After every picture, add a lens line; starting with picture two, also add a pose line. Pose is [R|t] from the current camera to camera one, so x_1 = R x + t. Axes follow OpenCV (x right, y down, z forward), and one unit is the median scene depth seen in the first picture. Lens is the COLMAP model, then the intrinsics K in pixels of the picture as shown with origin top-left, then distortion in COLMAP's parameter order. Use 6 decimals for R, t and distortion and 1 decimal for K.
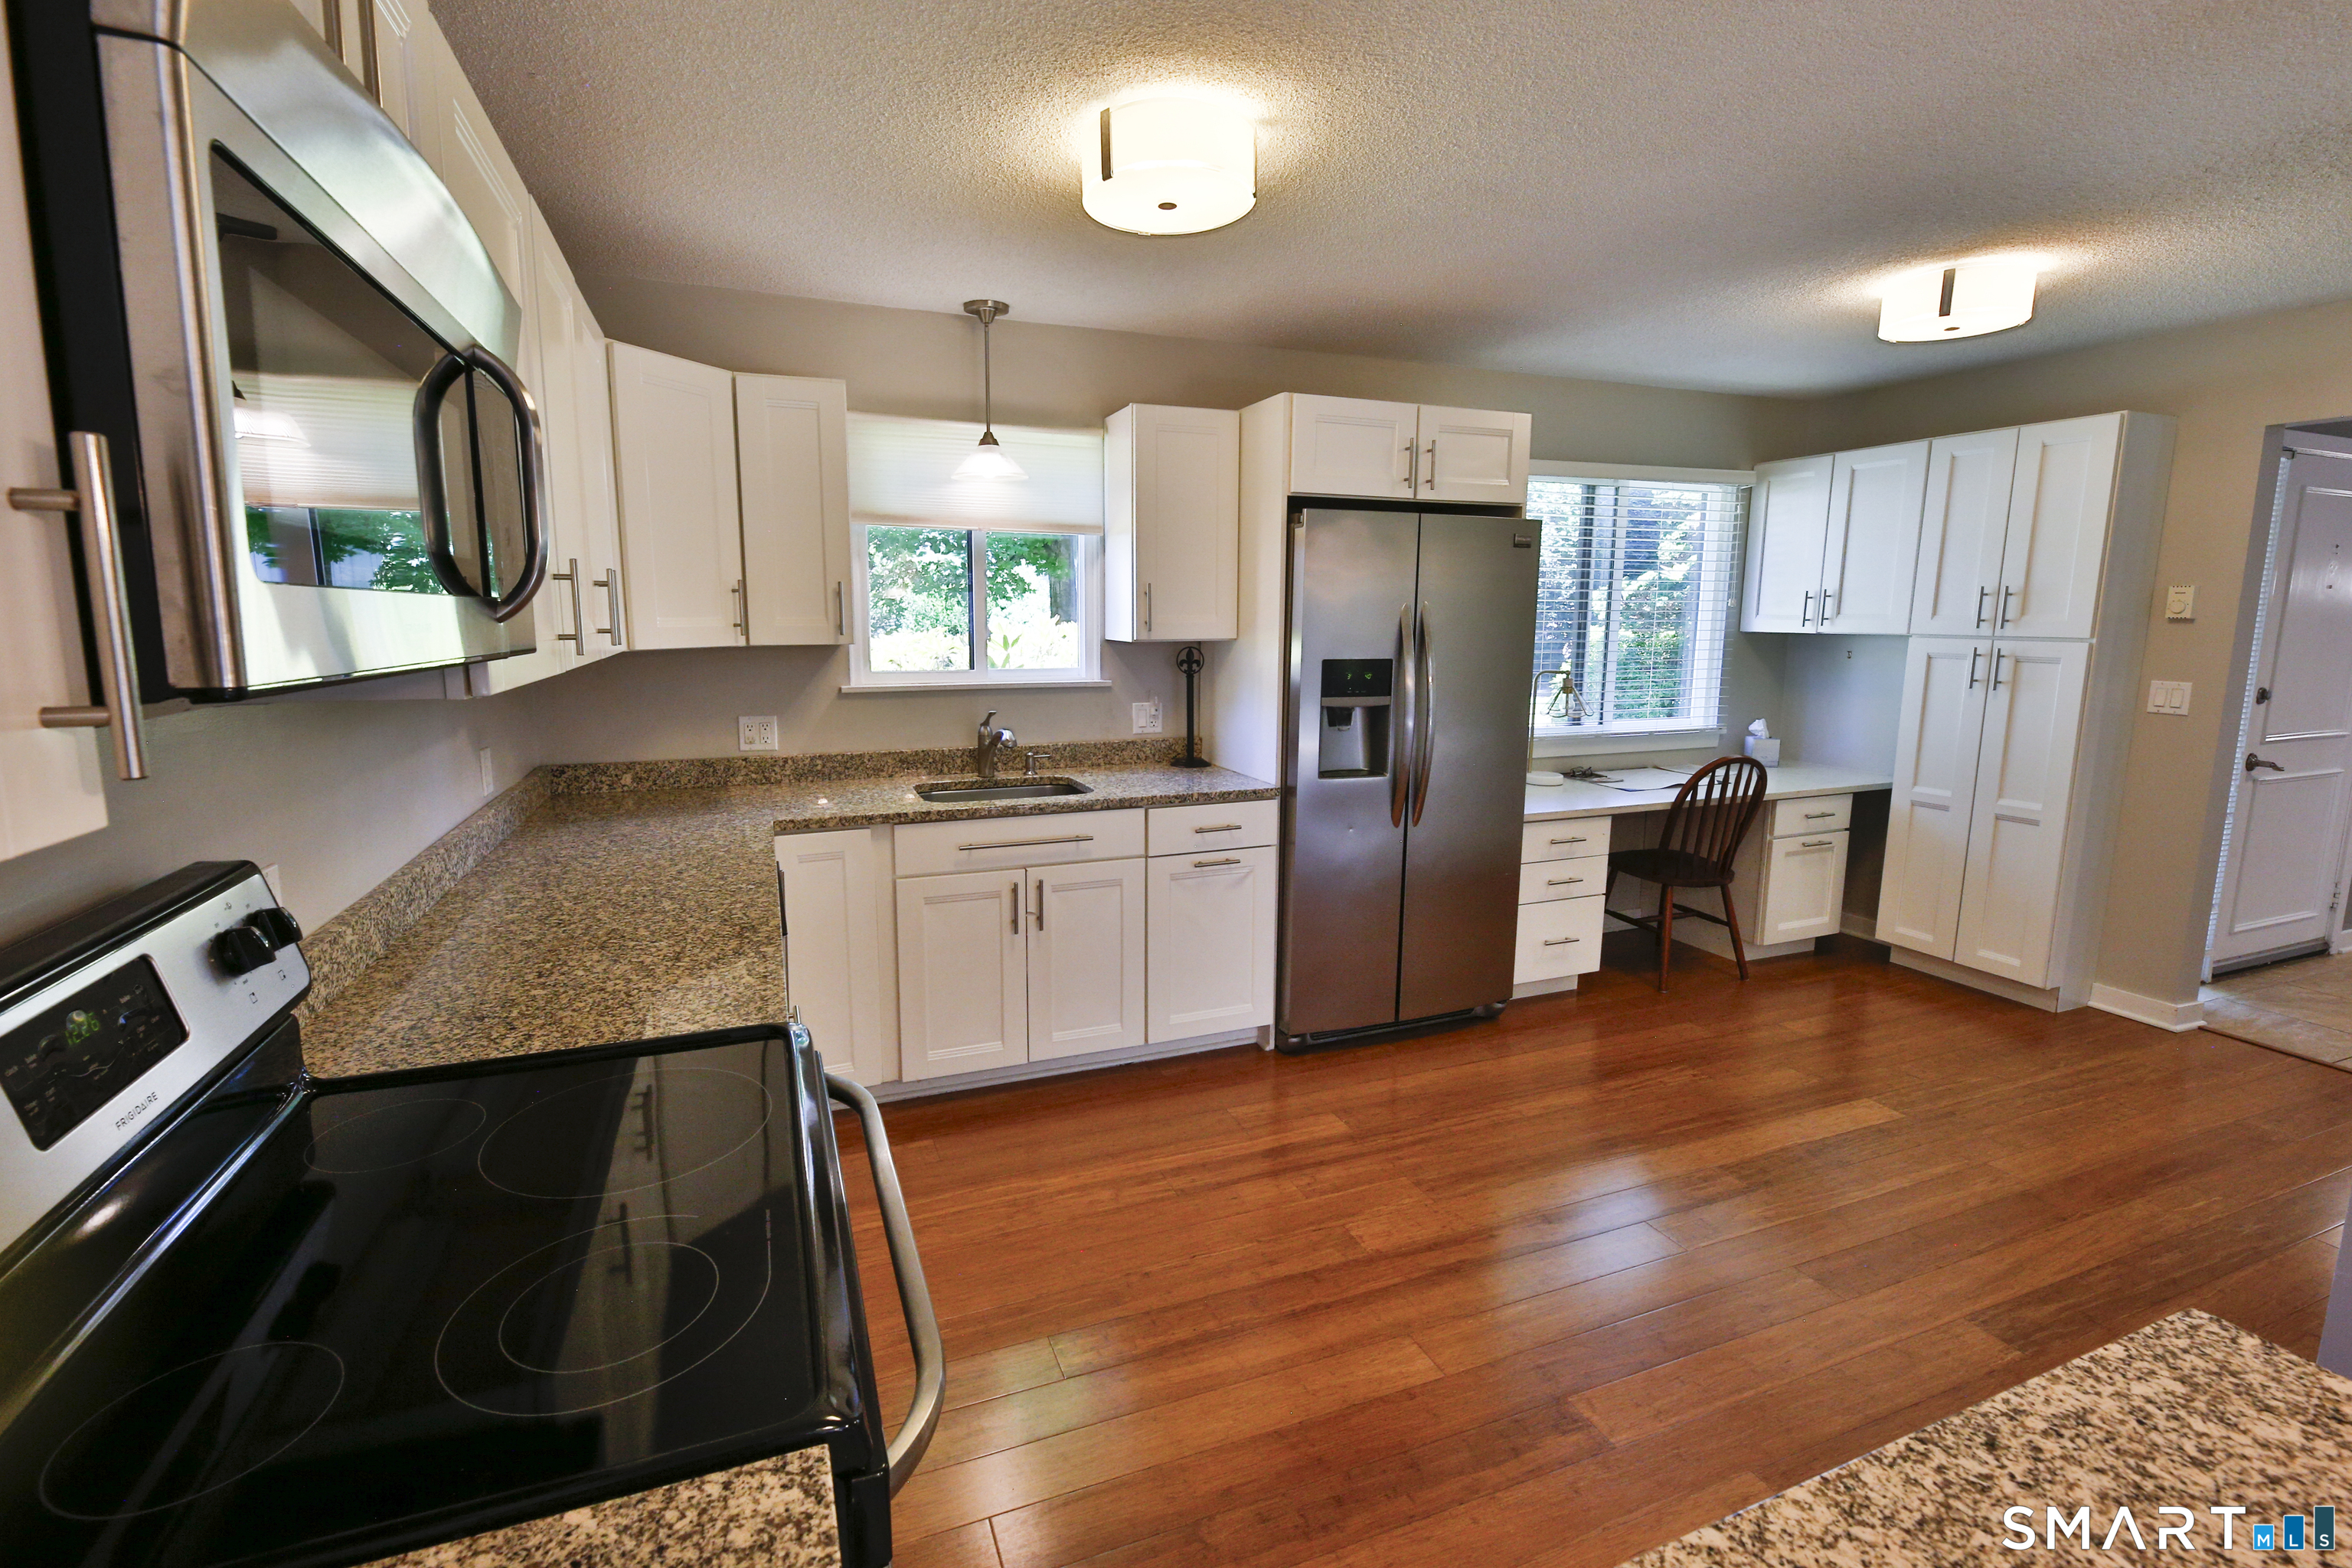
lens RADIAL K [[1014.9, 0, 1128.5], [0, 1014.9, 761.9], [0, 0, 1]] dist [0.000690, -0.000094]
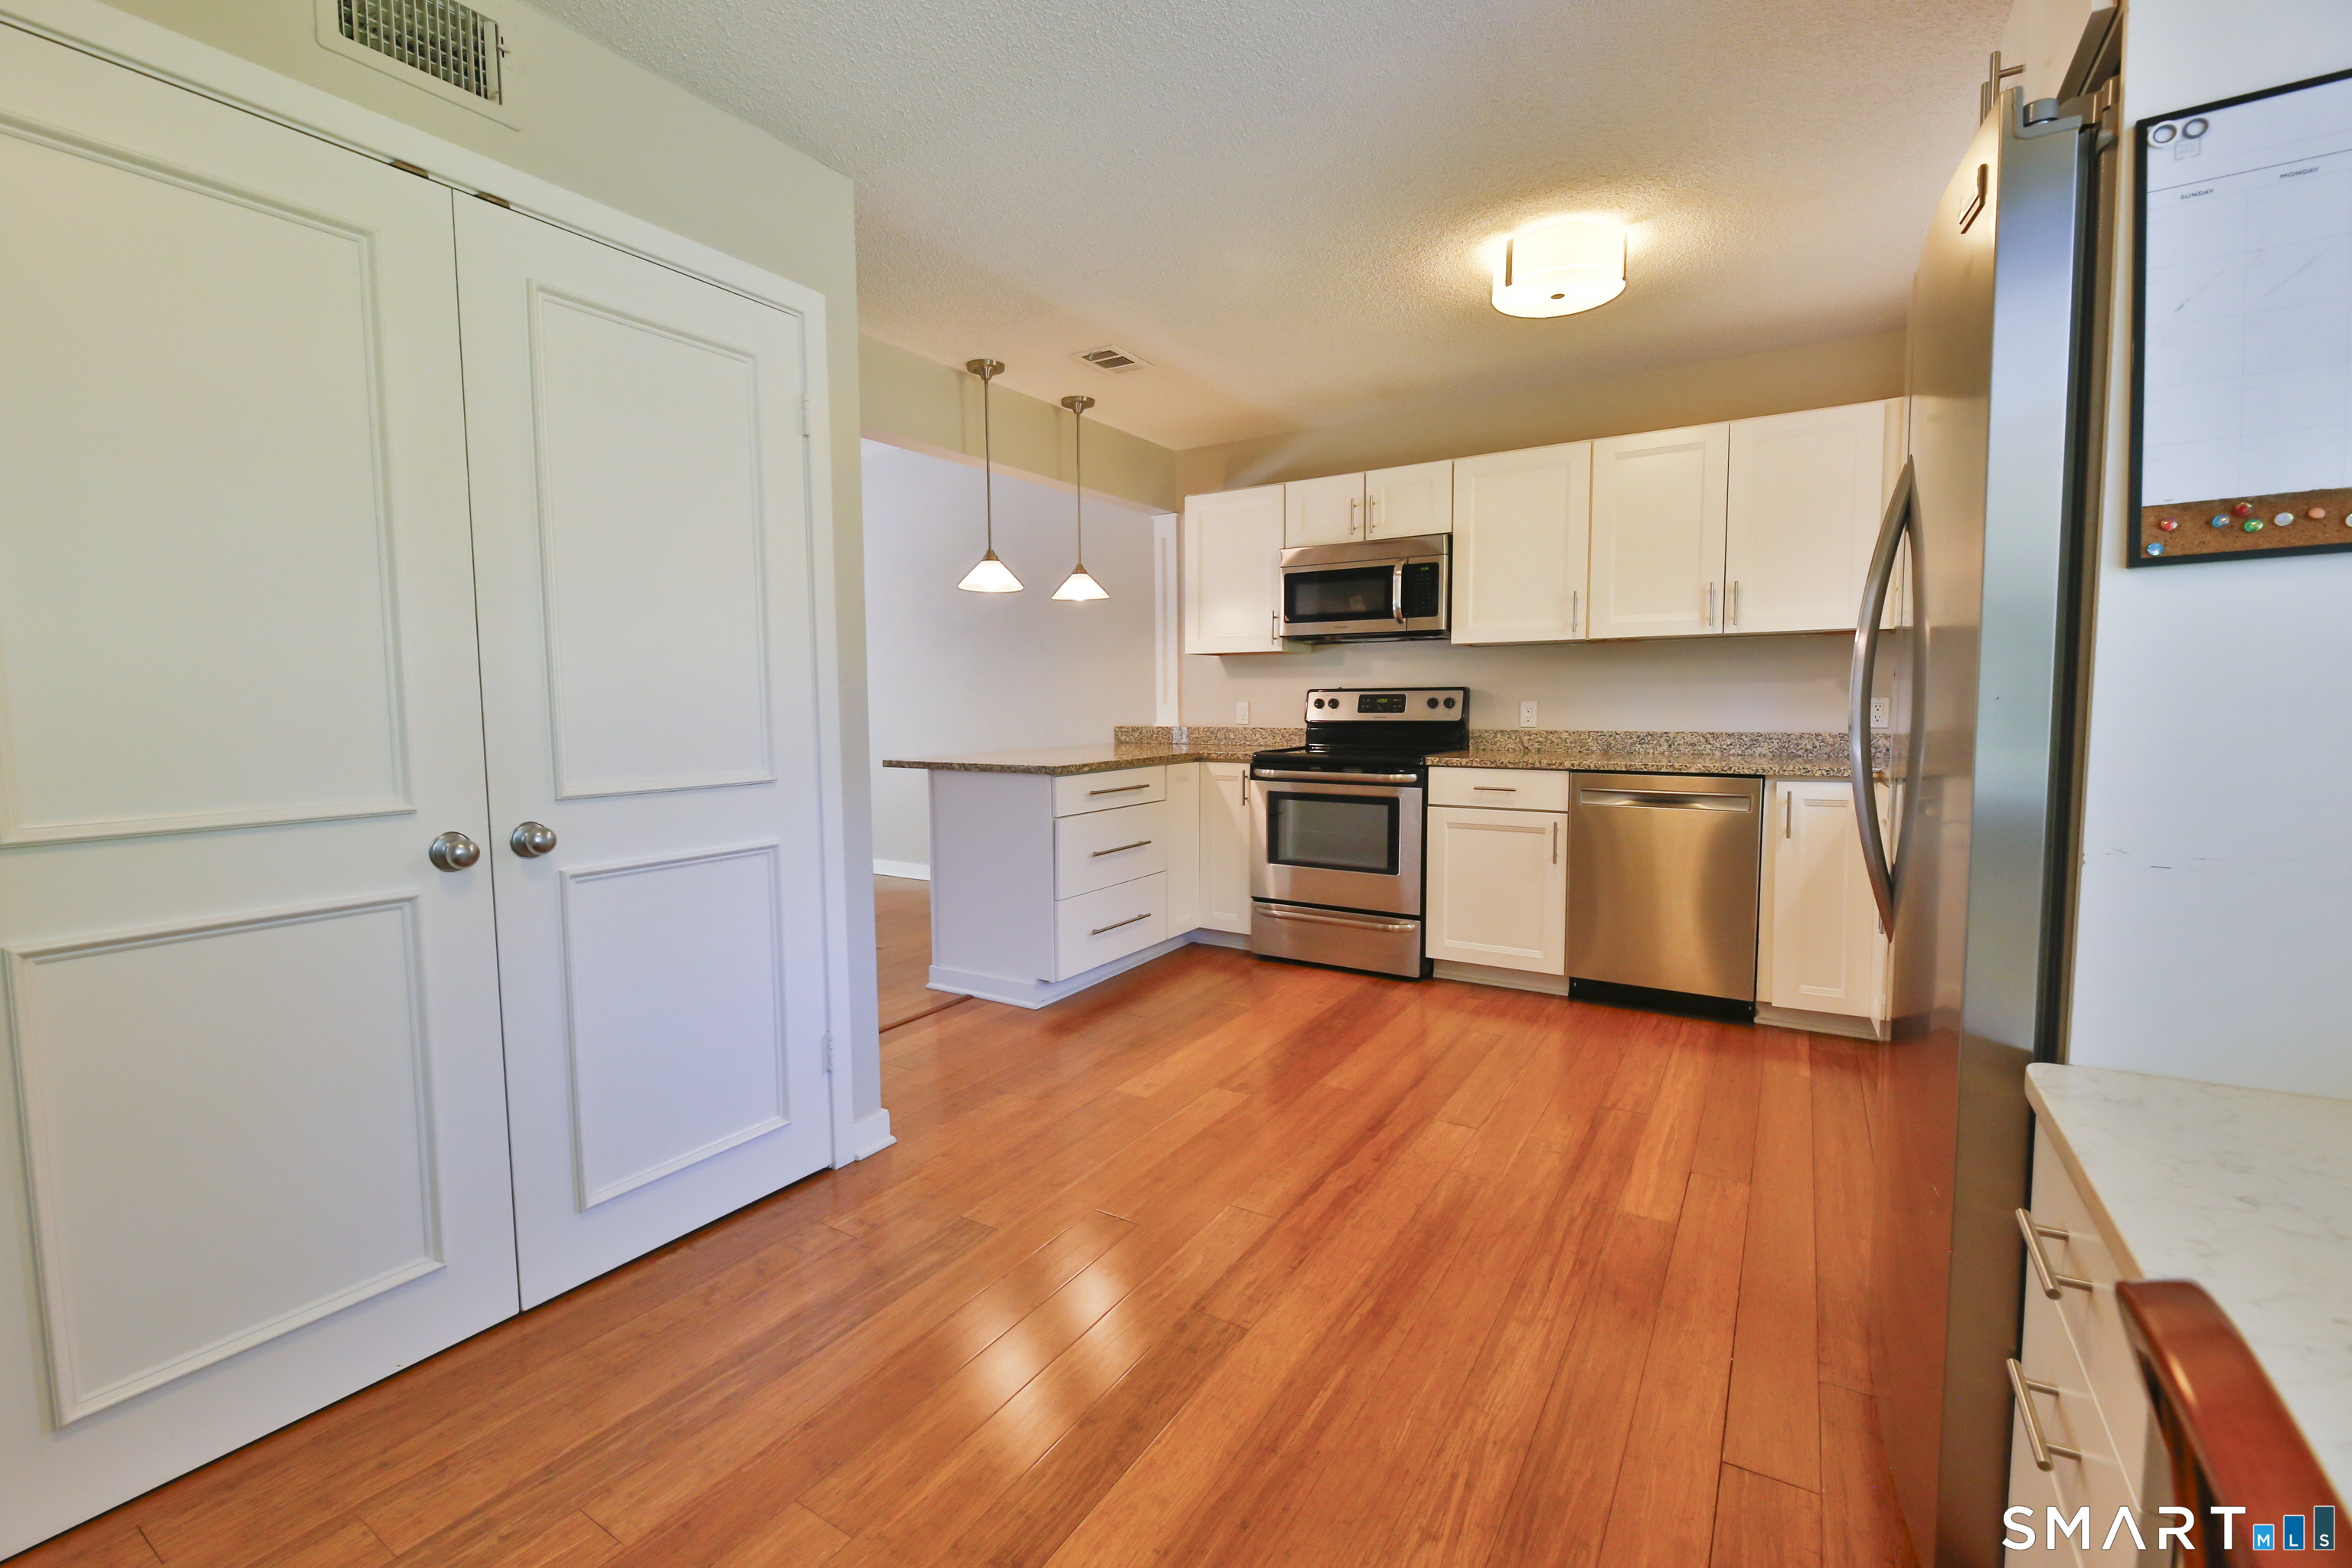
lens RADIAL K [[993.3, 0, 1163.2], [0, 993.3, 777.8], [0, 0, 1]] dist [0.000404, -0.002952]
pose [[-0.802685, 0.049713, -0.594328, 0.844177], [-0.079407, 0.978739, 0.189113, -0.069886], [0.591094, 0.198992, -0.781672, 1.195856]]
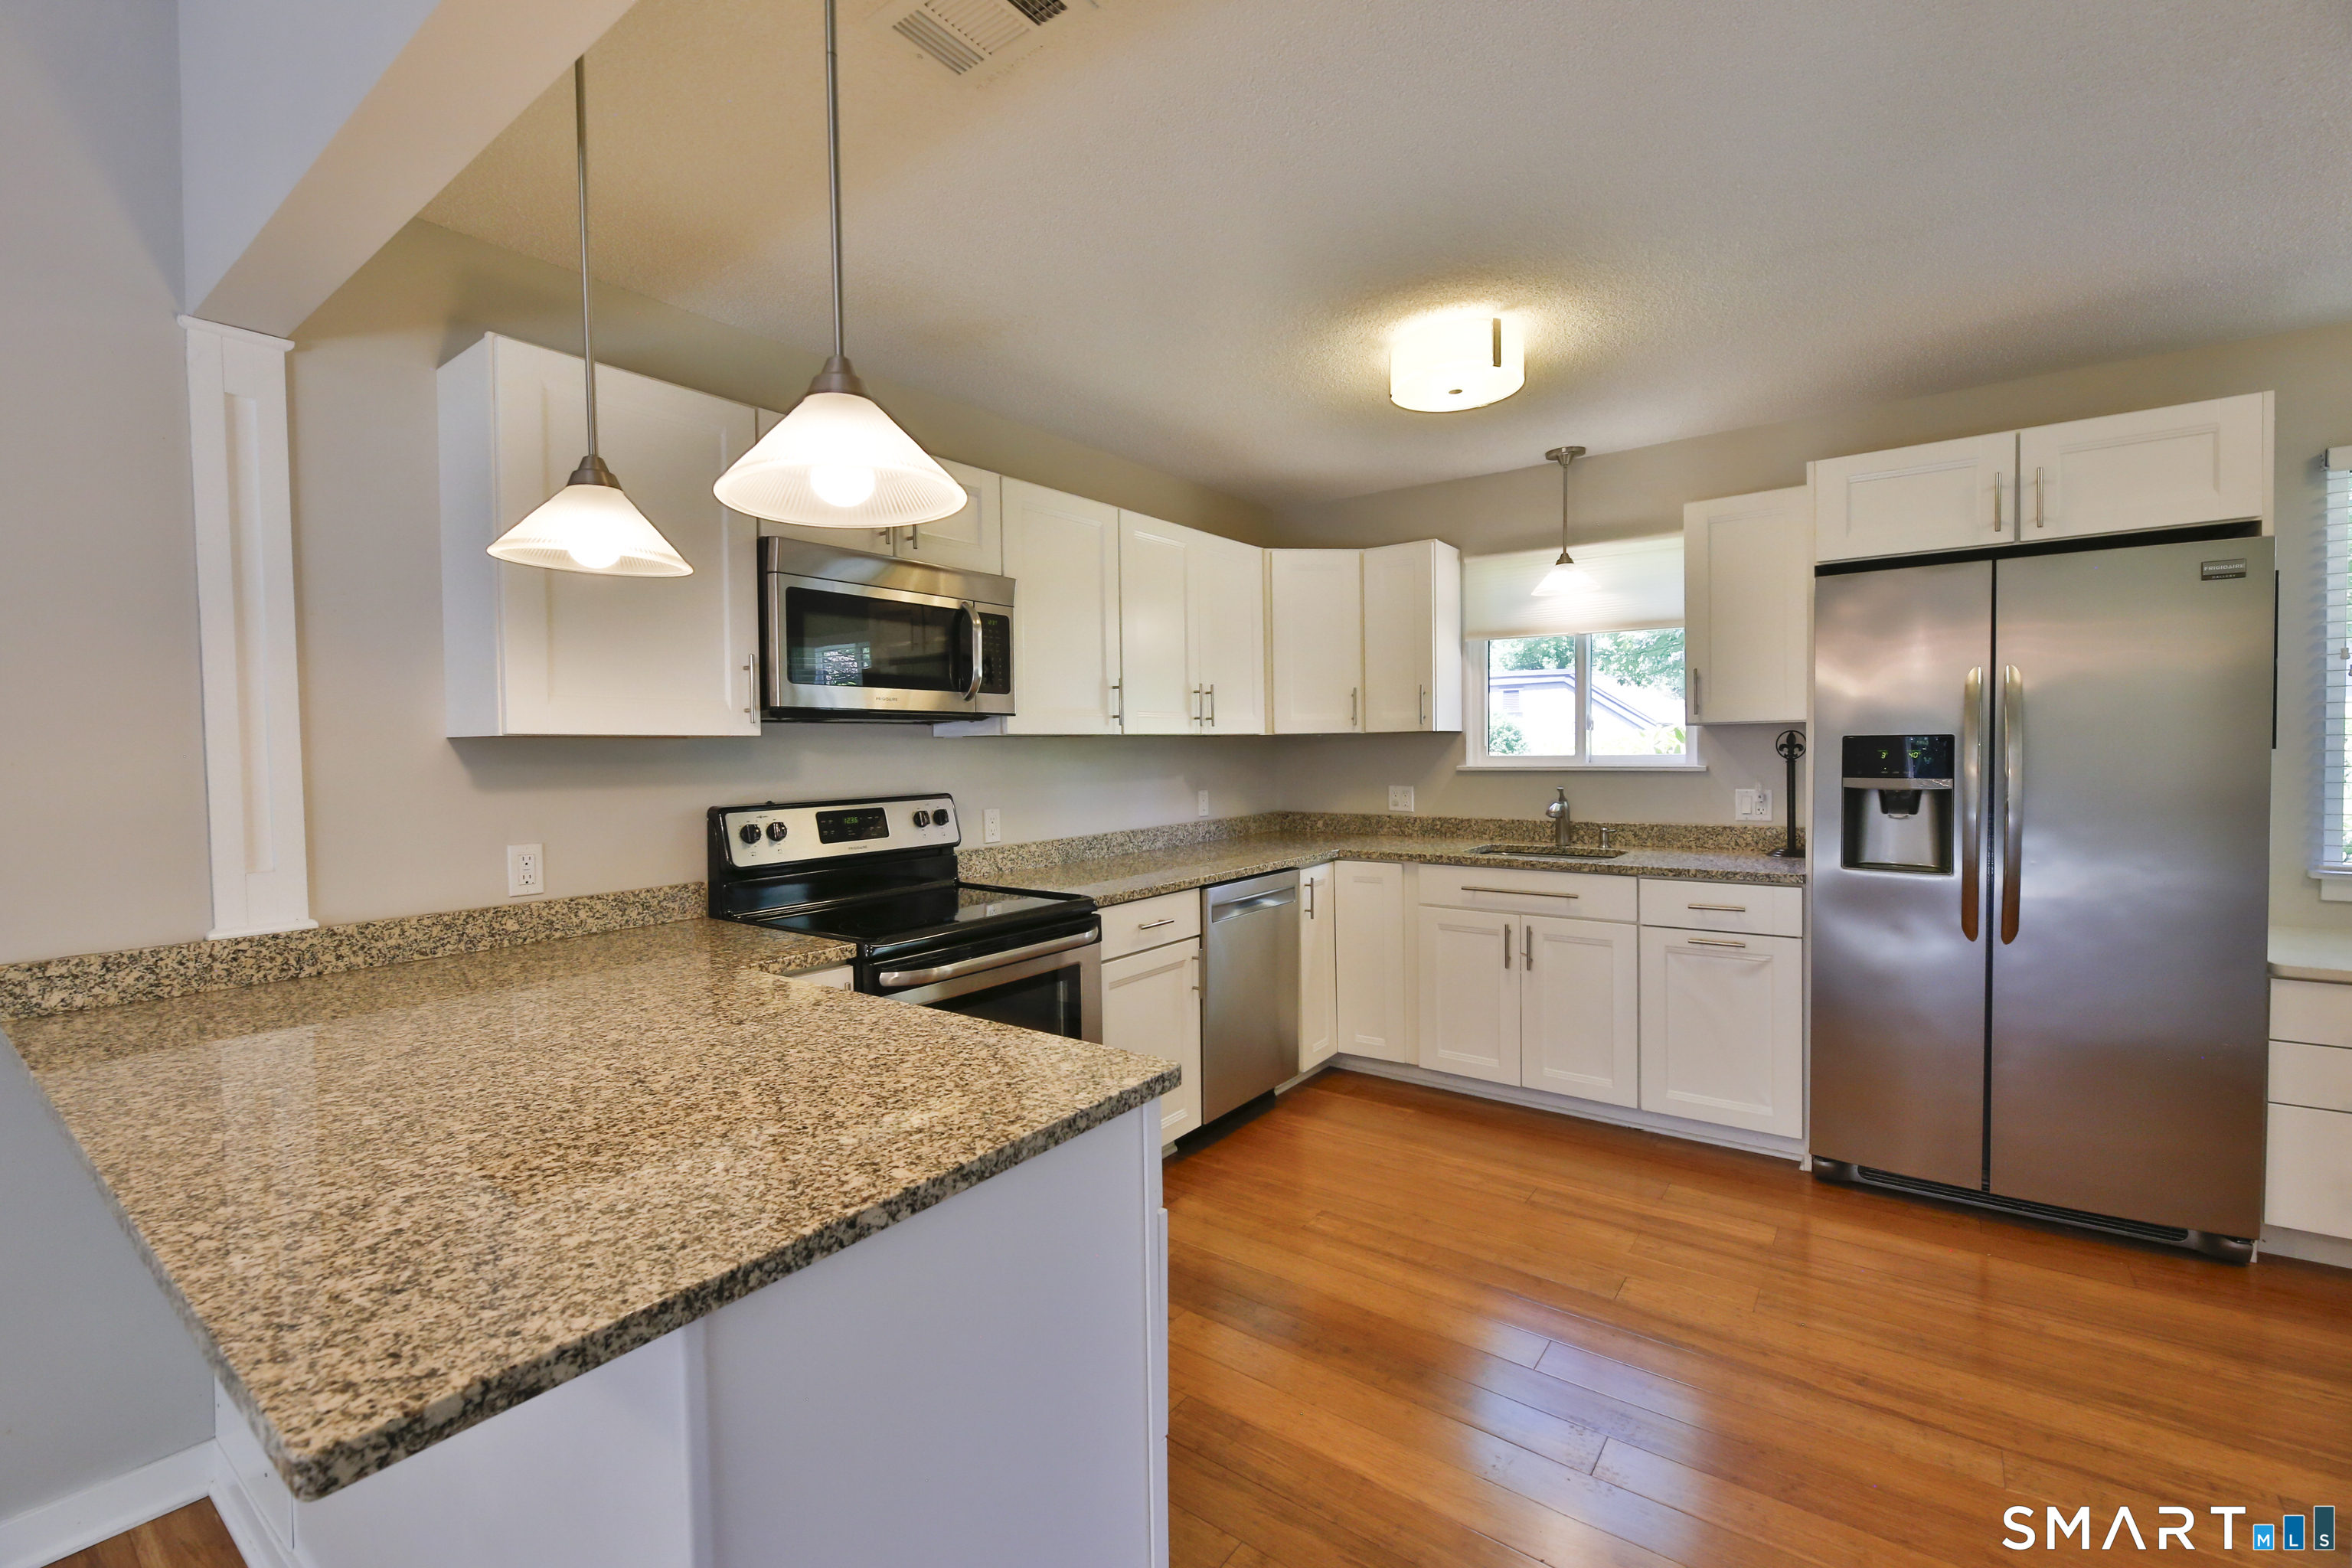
lens RADIAL K [[993.3, 0, 1163.2], [0, 993.3, 777.8], [0, 0, 1]] dist [0.000404, -0.002952]
pose [[0.530846, 0.016492, -0.847308, 0.612130], [-0.105032, 0.993383, -0.046468, 0.040932], [0.840934, 0.113662, 0.529065, 0.017937]]
